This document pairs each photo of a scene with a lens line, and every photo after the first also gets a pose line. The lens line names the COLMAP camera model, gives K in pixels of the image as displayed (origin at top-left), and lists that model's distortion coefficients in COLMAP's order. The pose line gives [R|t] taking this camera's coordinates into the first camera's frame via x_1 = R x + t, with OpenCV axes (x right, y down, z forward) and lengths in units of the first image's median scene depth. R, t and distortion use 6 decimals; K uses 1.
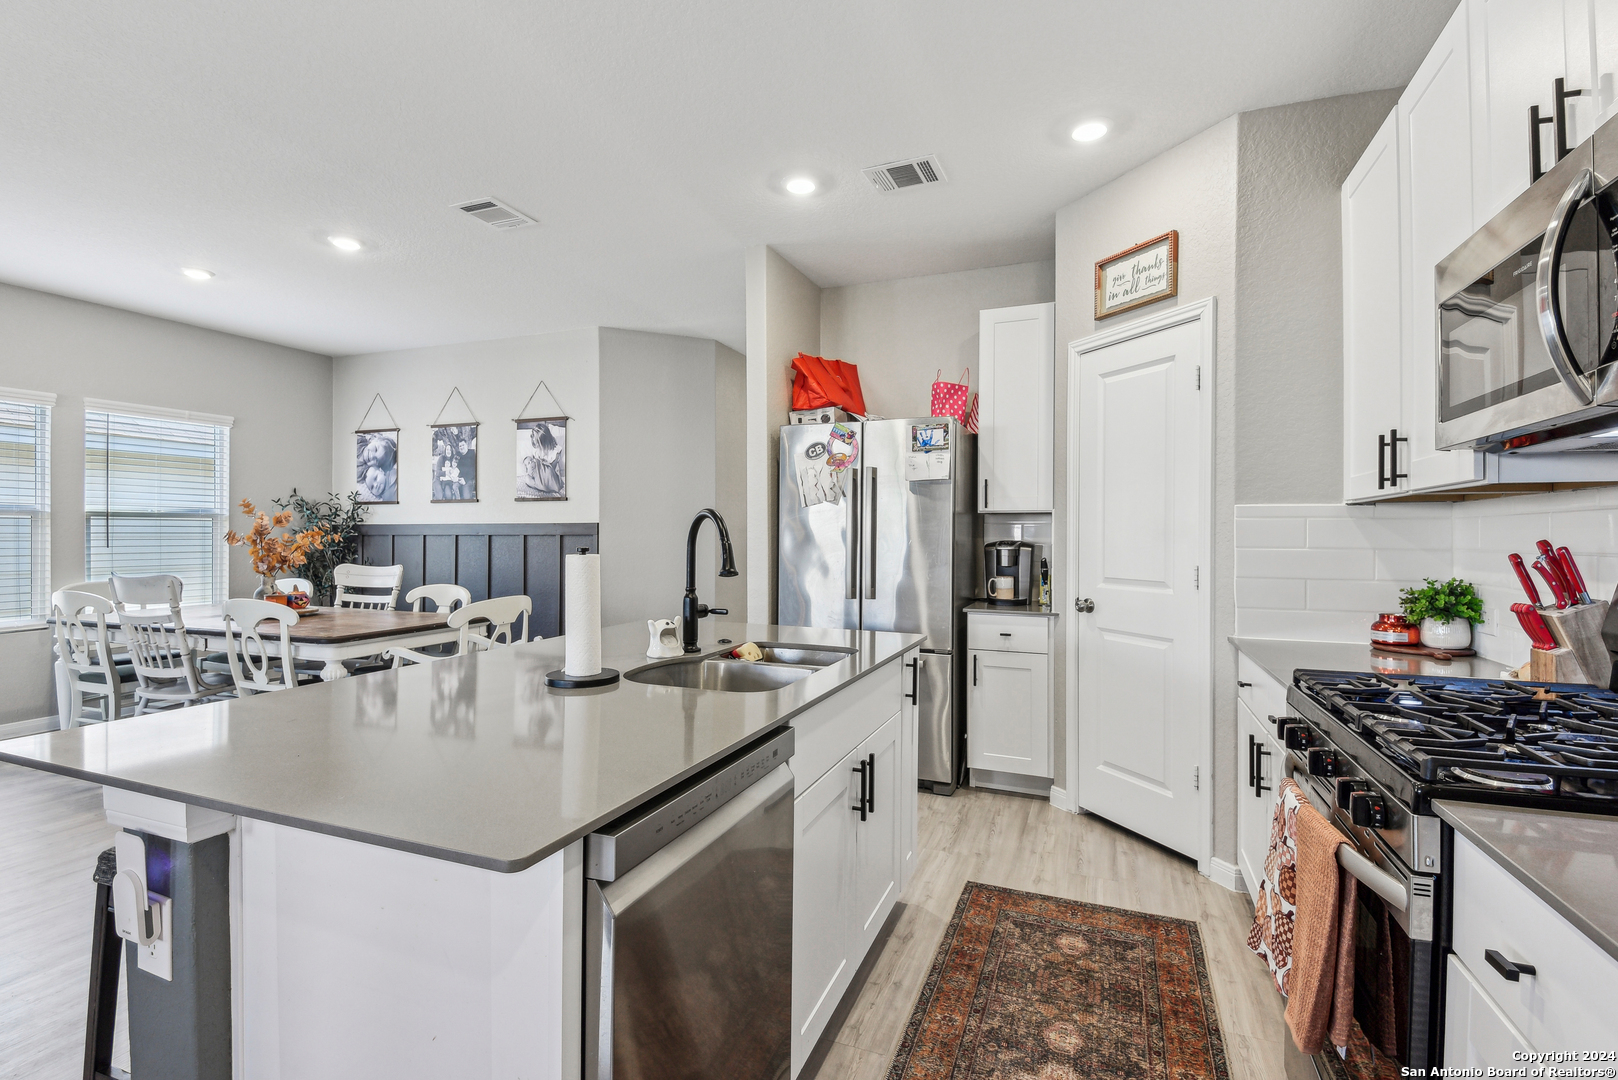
lens RADIAL K [[757.7, 0, 819.2], [0, 757.7, 539.4], [0, 0, 1]] dist [0.003657, -0.014442]
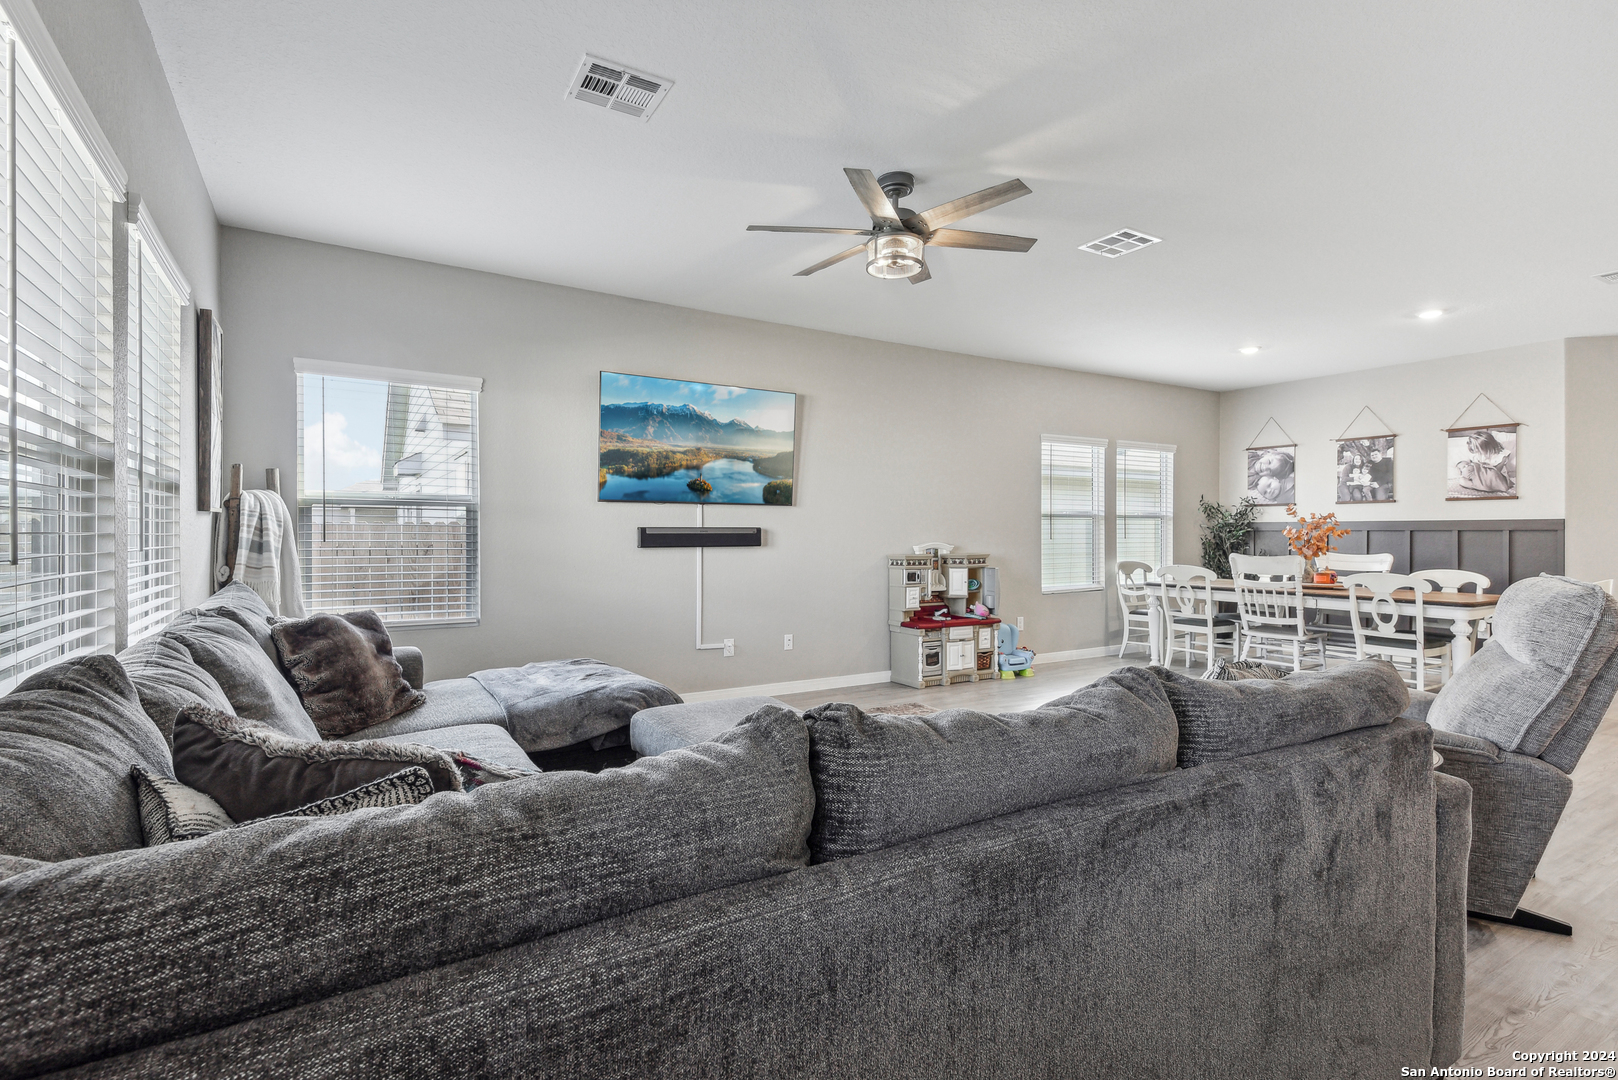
lens RADIAL K [[779.1, 0, 778.9], [0, 779.1, 536.8], [0, 0, 1]] dist [0.025454, -0.014993]
pose [[0.769166, 0.003524, -0.639039, -0.441135], [-0.005300, 0.999986, -0.000865, 0.010671], [0.639027, 0.004053, 0.769174, -0.588412]]
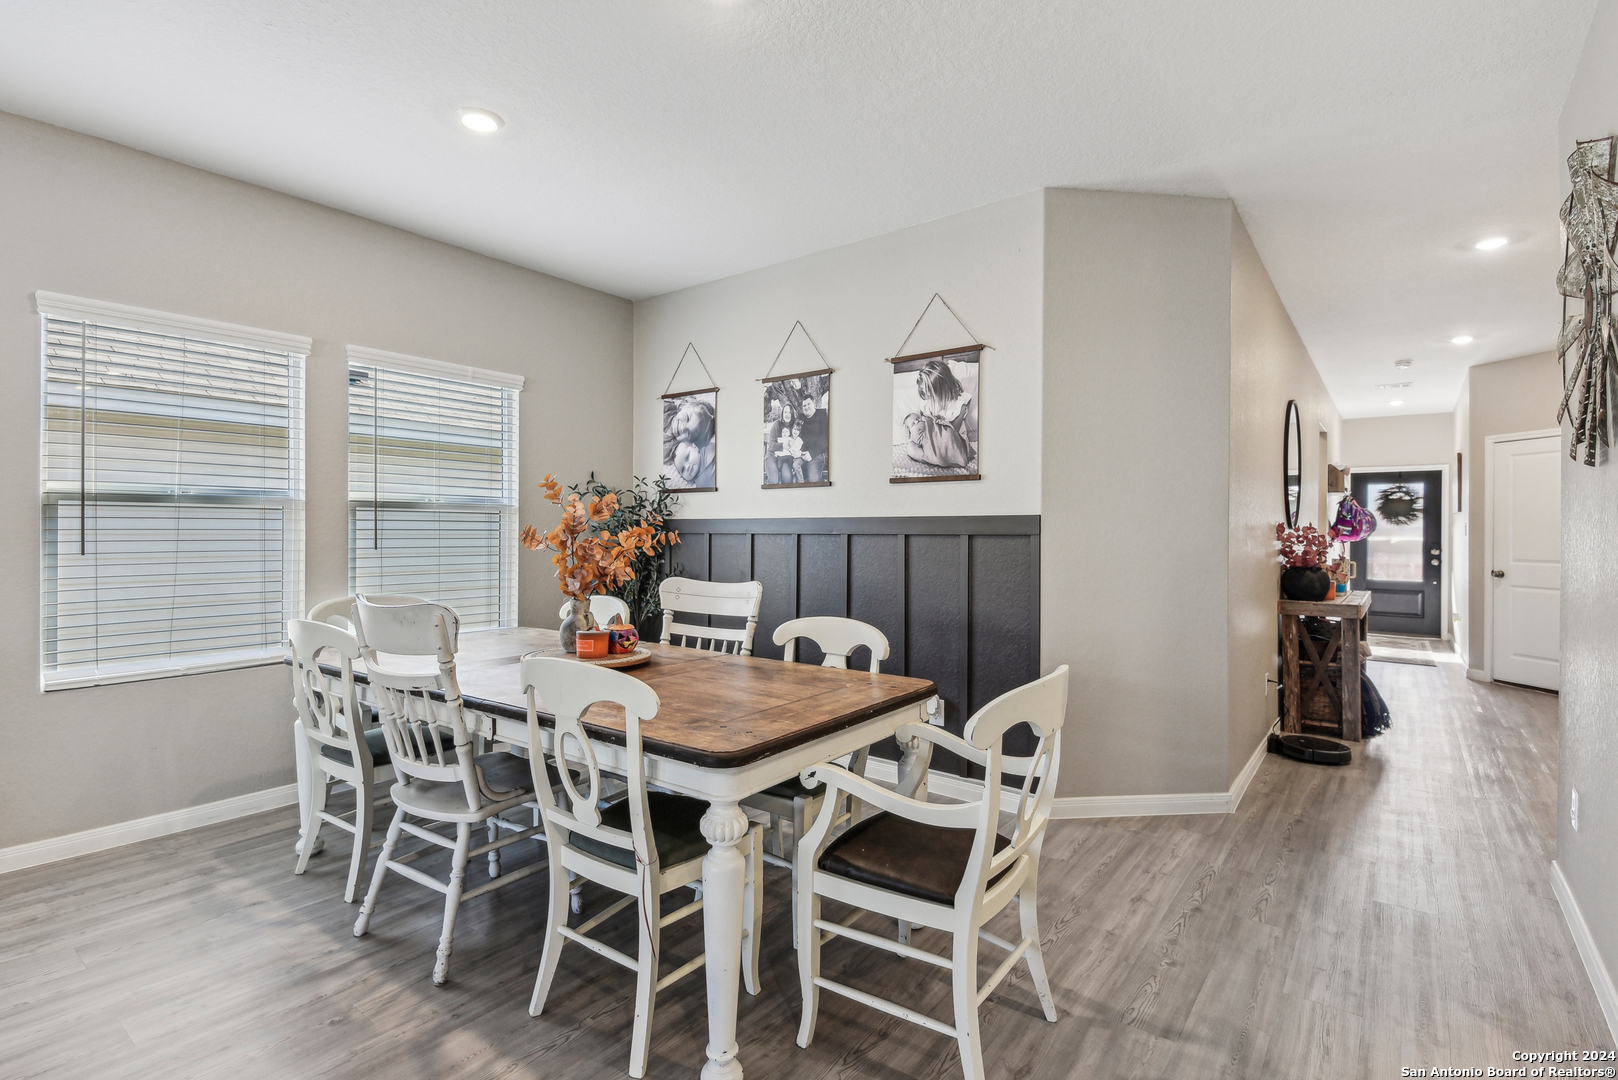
lens RADIAL K [[779.1, 0, 806.6], [0, 779.1, 534.8], [0, 0, 1]] dist [0.025454, -0.014993]
pose [[0.956809, 0.002735, -0.290703, -0.291131], [-0.004798, 0.999968, -0.006384, -0.000786], [0.290676, 0.007504, 0.956792, 0.352086]]
